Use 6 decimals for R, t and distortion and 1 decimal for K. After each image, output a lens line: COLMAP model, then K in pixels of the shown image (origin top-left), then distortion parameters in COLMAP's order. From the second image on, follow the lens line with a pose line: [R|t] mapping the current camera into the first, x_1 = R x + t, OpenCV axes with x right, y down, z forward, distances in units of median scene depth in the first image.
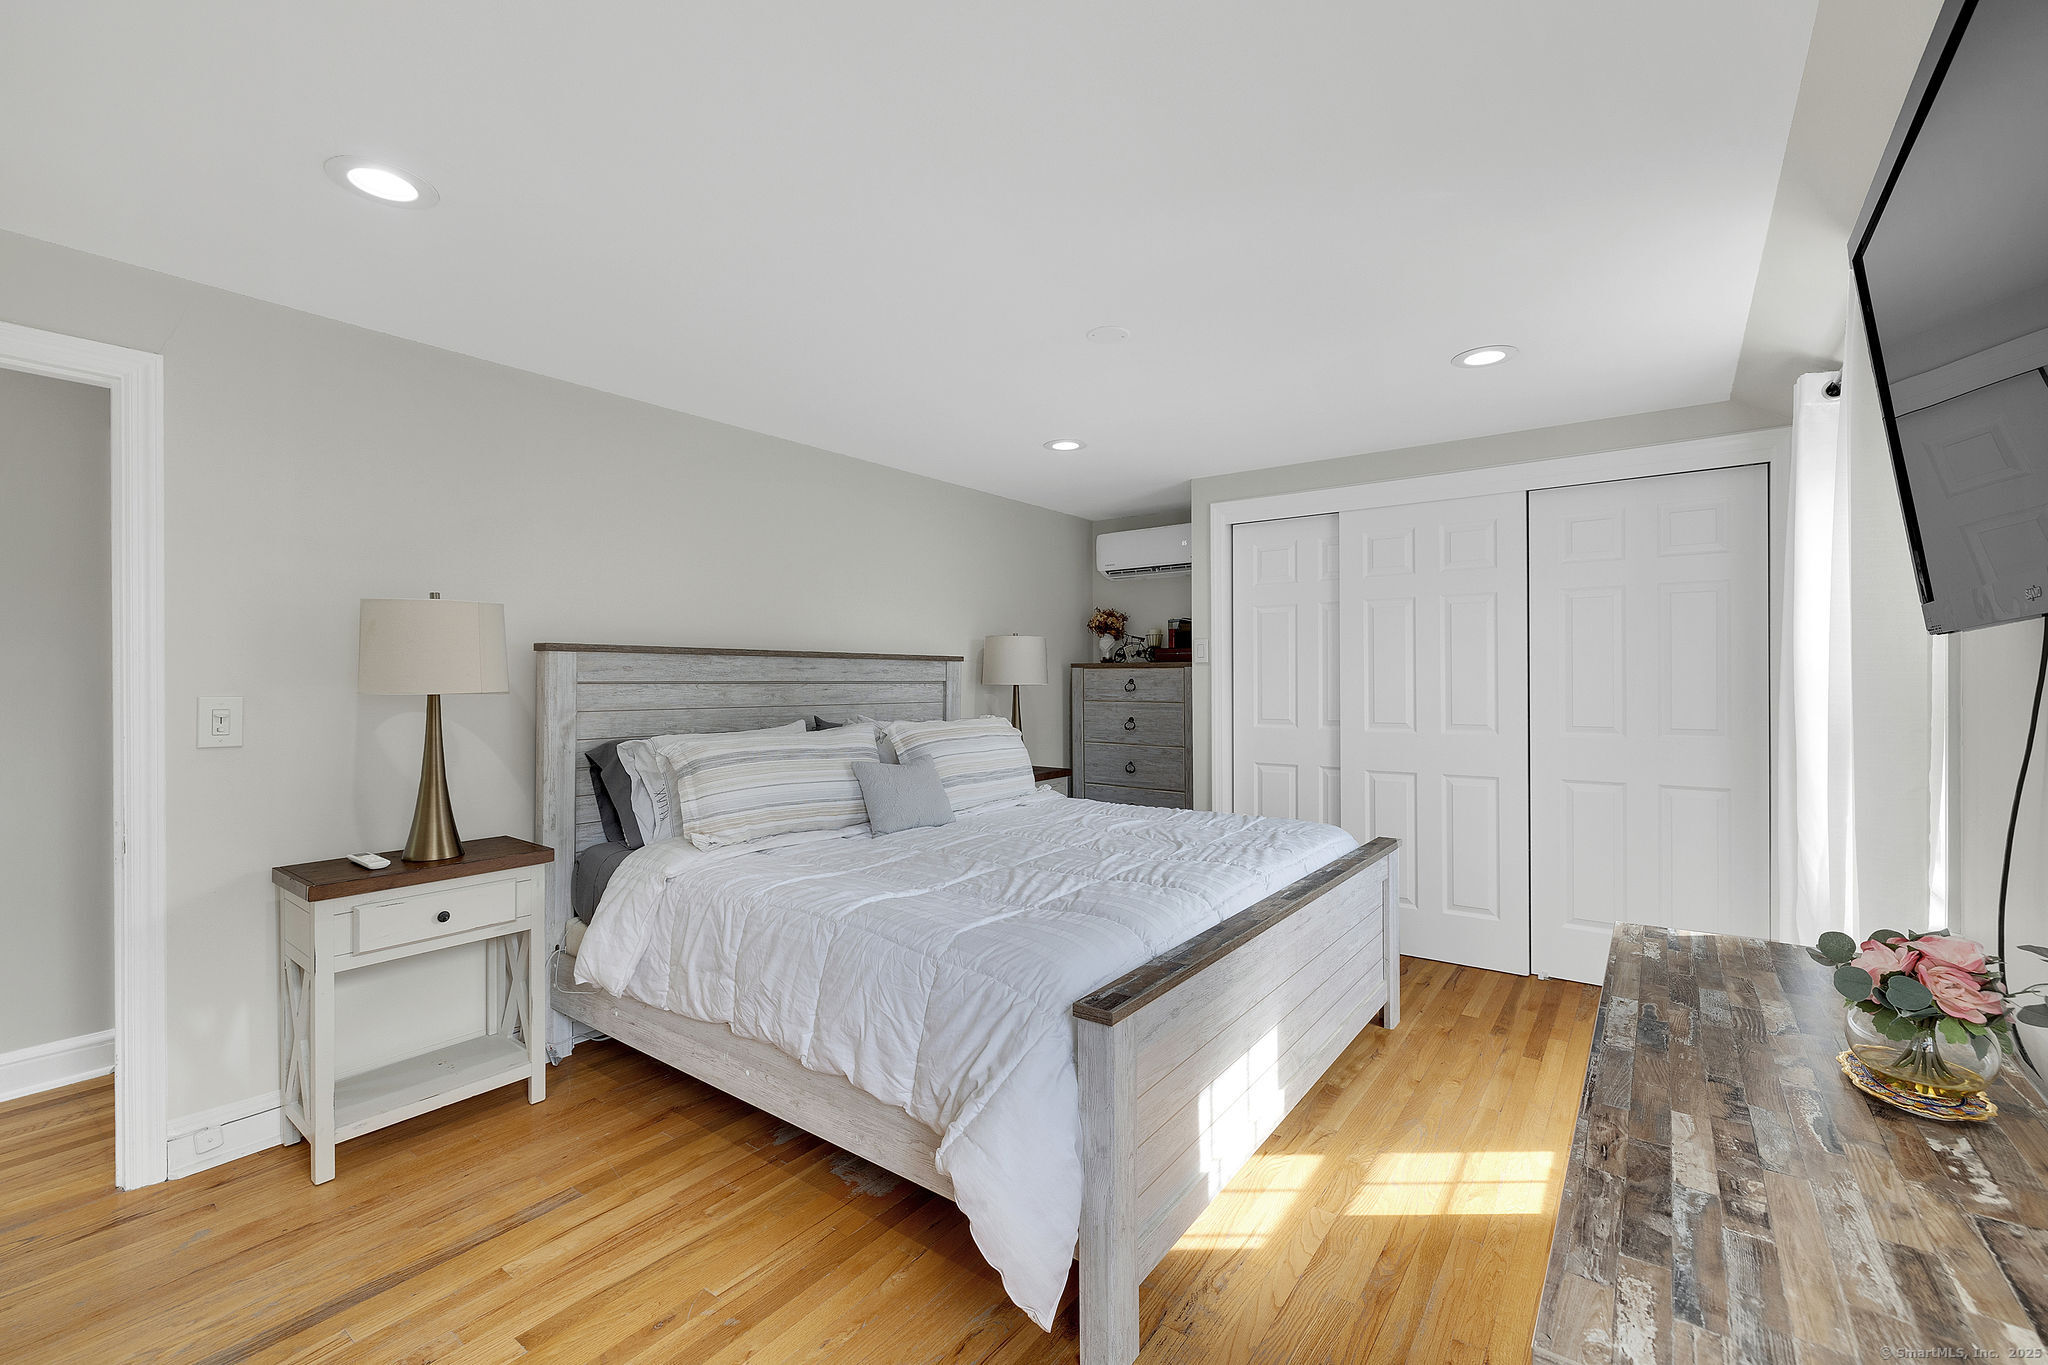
lens RADIAL K [[864.9, 0, 1024.0], [0, 864.9, 682.5], [0, 0, 1]] dist [0.000808, -0.000003]
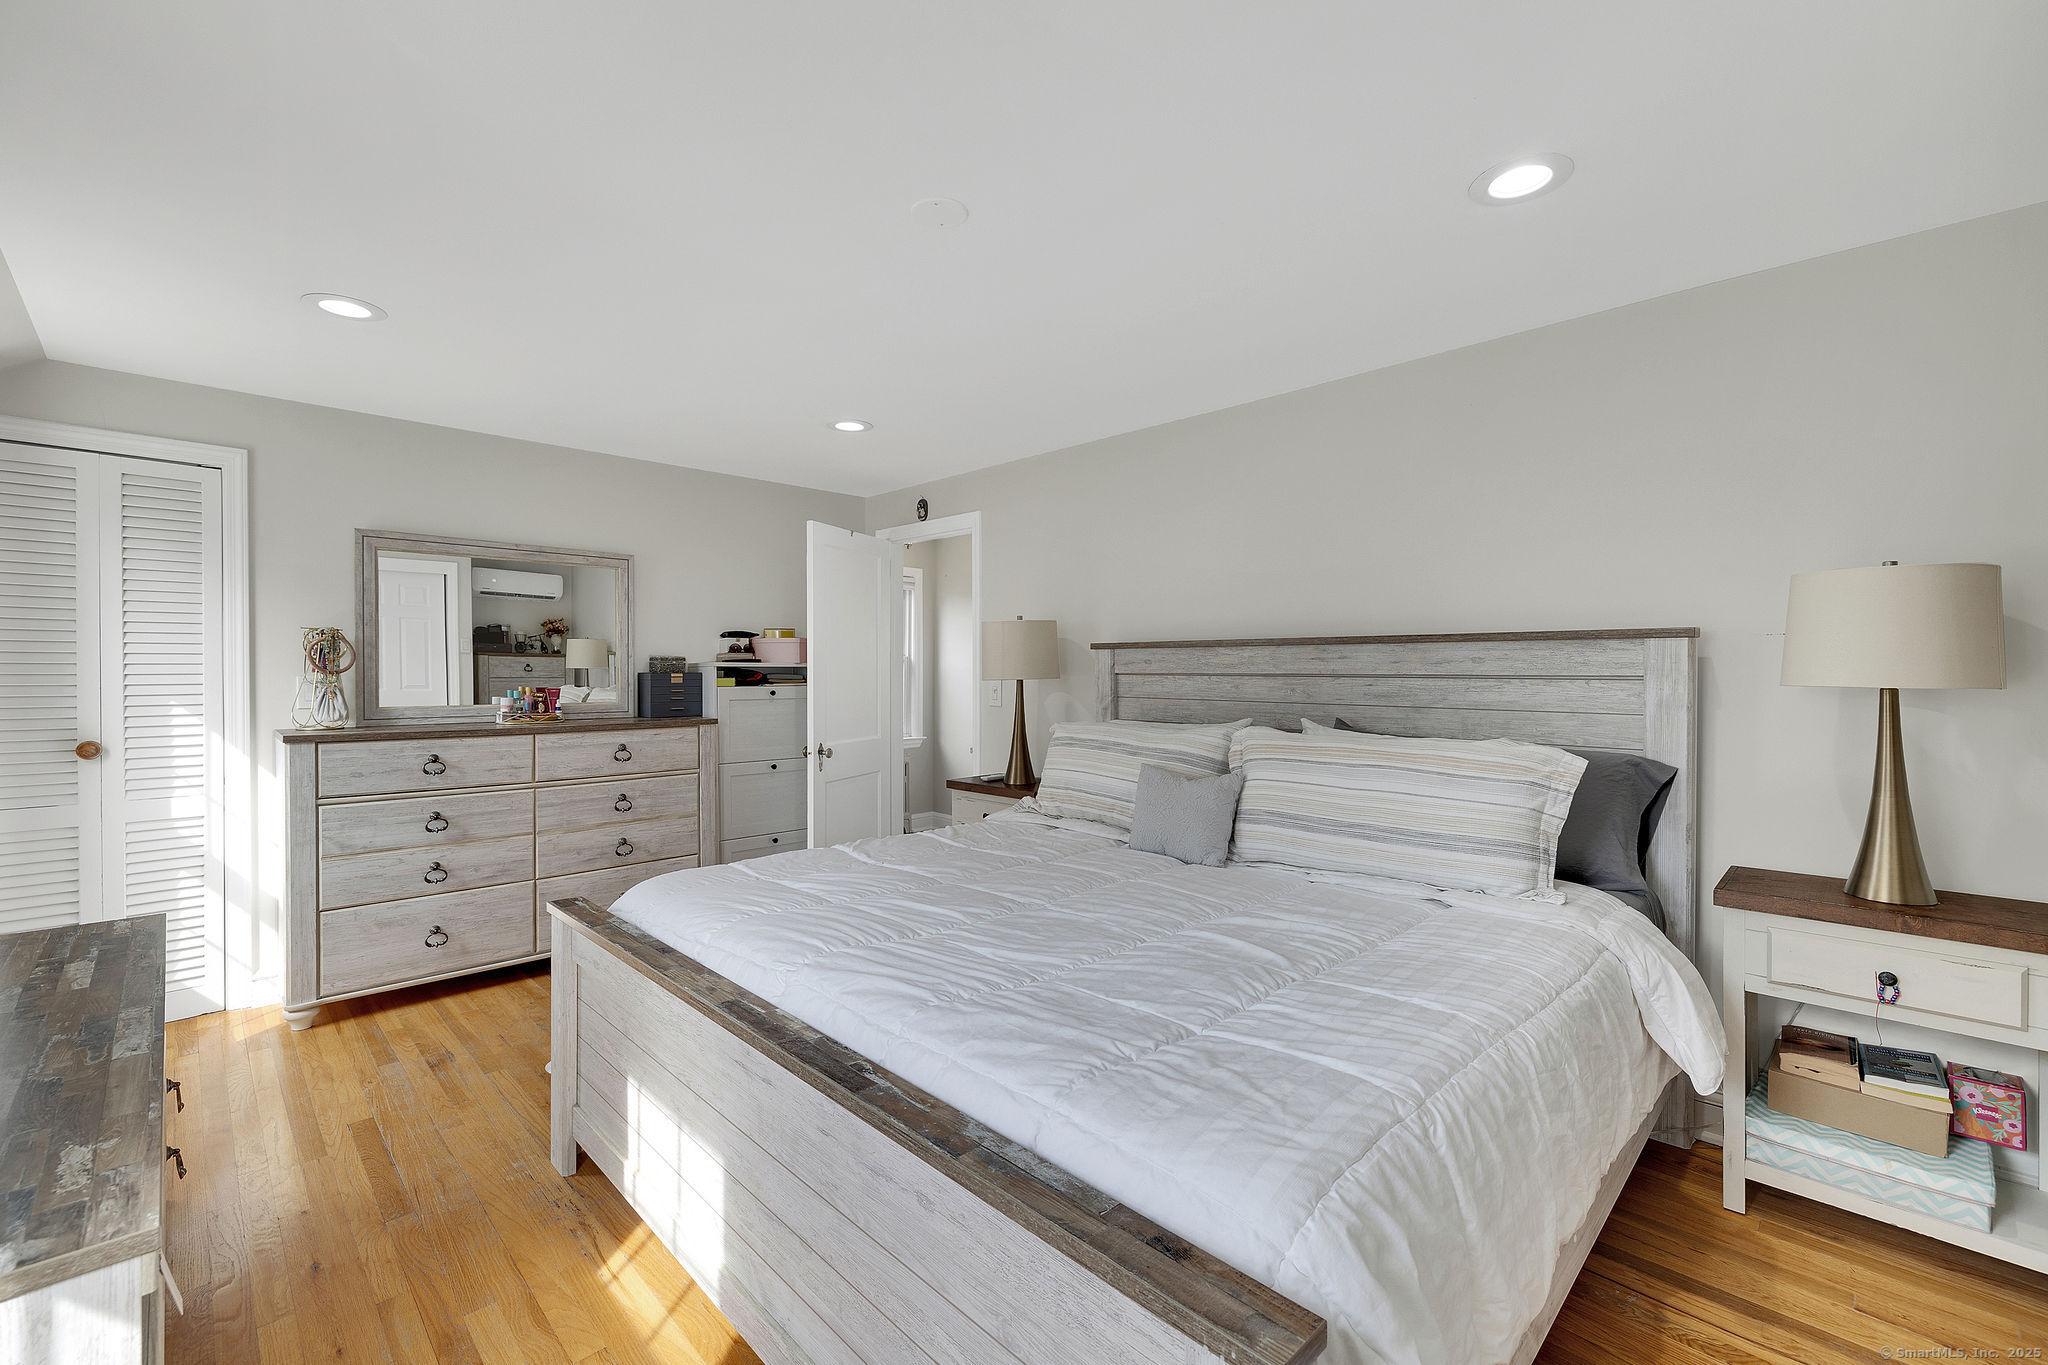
lens RADIAL K [[860.6, 0, 1024.0], [0, 860.6, 682.5], [0, 0, 1]] dist [-0.011982, 0.000203]
pose [[-0.148461, 0.012634, -0.988838, 0.619083], [-0.007198, 0.999878, 0.013855, -0.002891], [0.988892, 0.009174, -0.148352, 0.890294]]
